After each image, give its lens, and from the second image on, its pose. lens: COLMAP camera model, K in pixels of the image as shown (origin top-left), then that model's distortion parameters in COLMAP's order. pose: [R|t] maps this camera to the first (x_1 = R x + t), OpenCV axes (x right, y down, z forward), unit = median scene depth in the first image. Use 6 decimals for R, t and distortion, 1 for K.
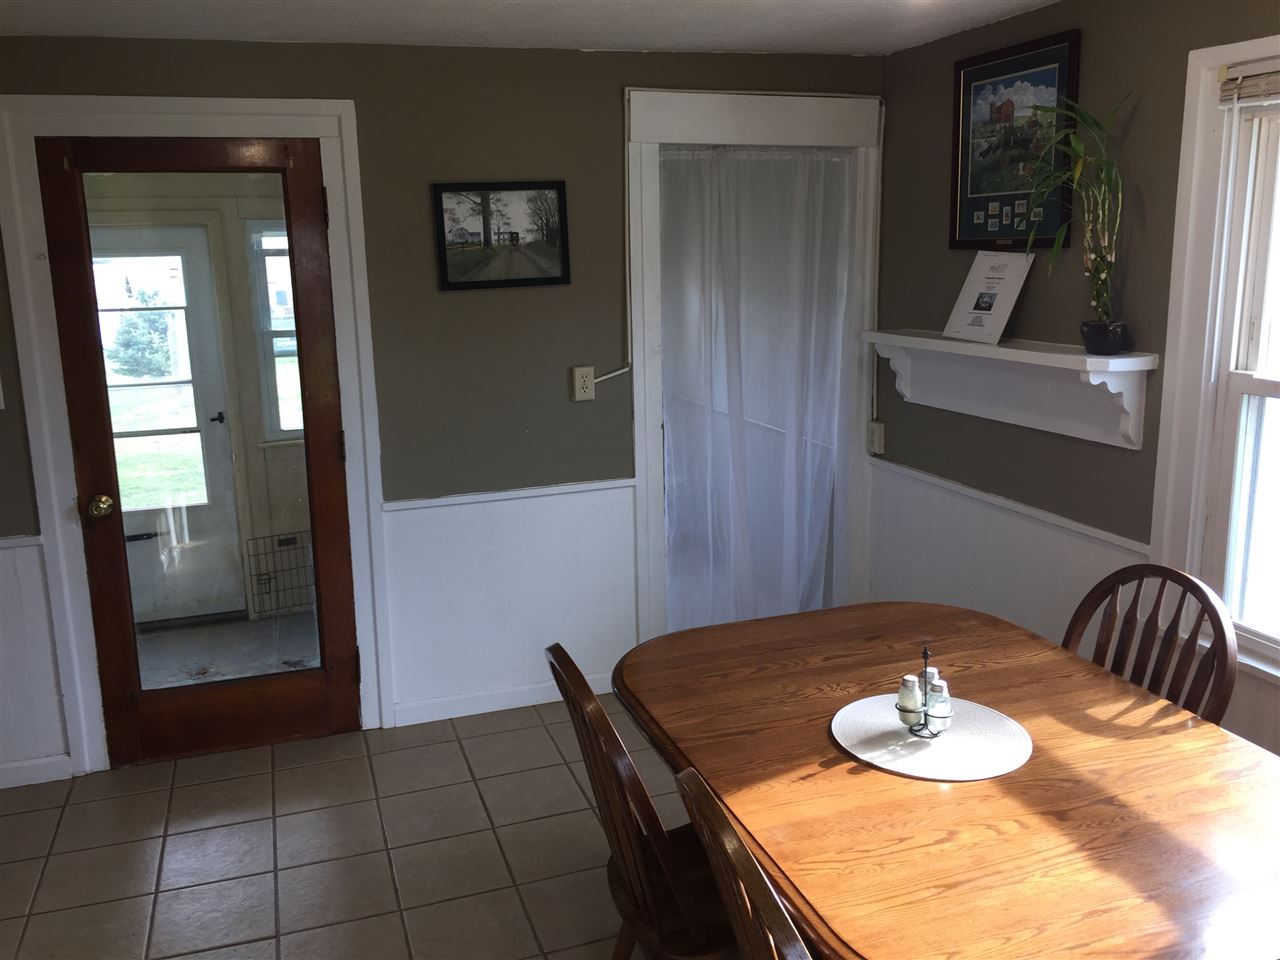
lens RADIAL K [[1097.2, 0, 639.7], [0, 1097.2, 481.8], [0, 0, 1]] dist [0.066331, -0.069792]
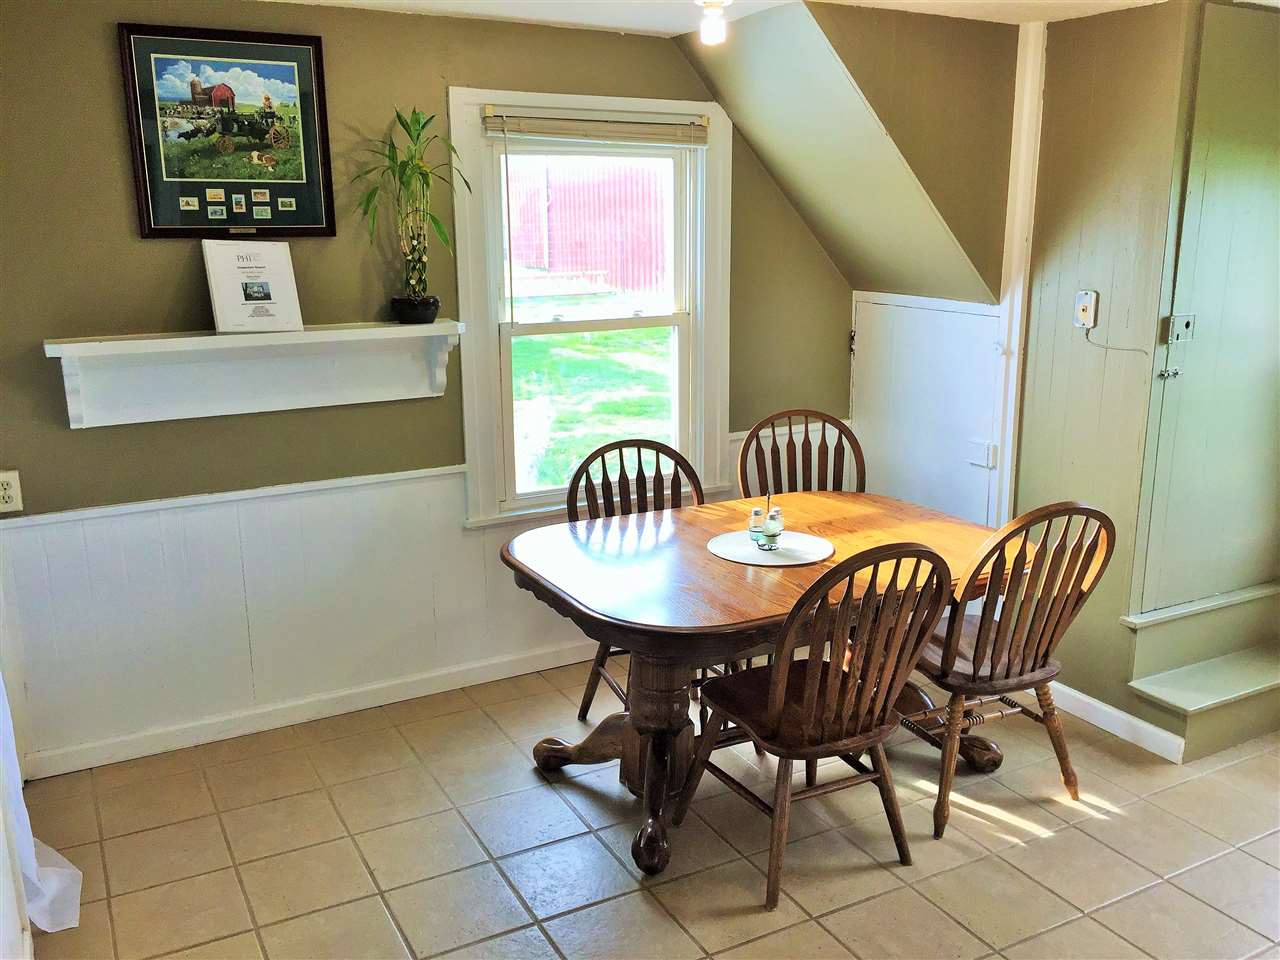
lens RADIAL K [[1097.2, 0, 639.2], [0, 1097.2, 476.2], [0, 0, 1]] dist [0.066331, -0.069792]
pose [[-0.166314, -0.201367, 0.965293, -0.726302], [0.223120, 0.945853, 0.235753, -0.164944], [-0.960498, 0.254585, -0.112380, 0.834542]]
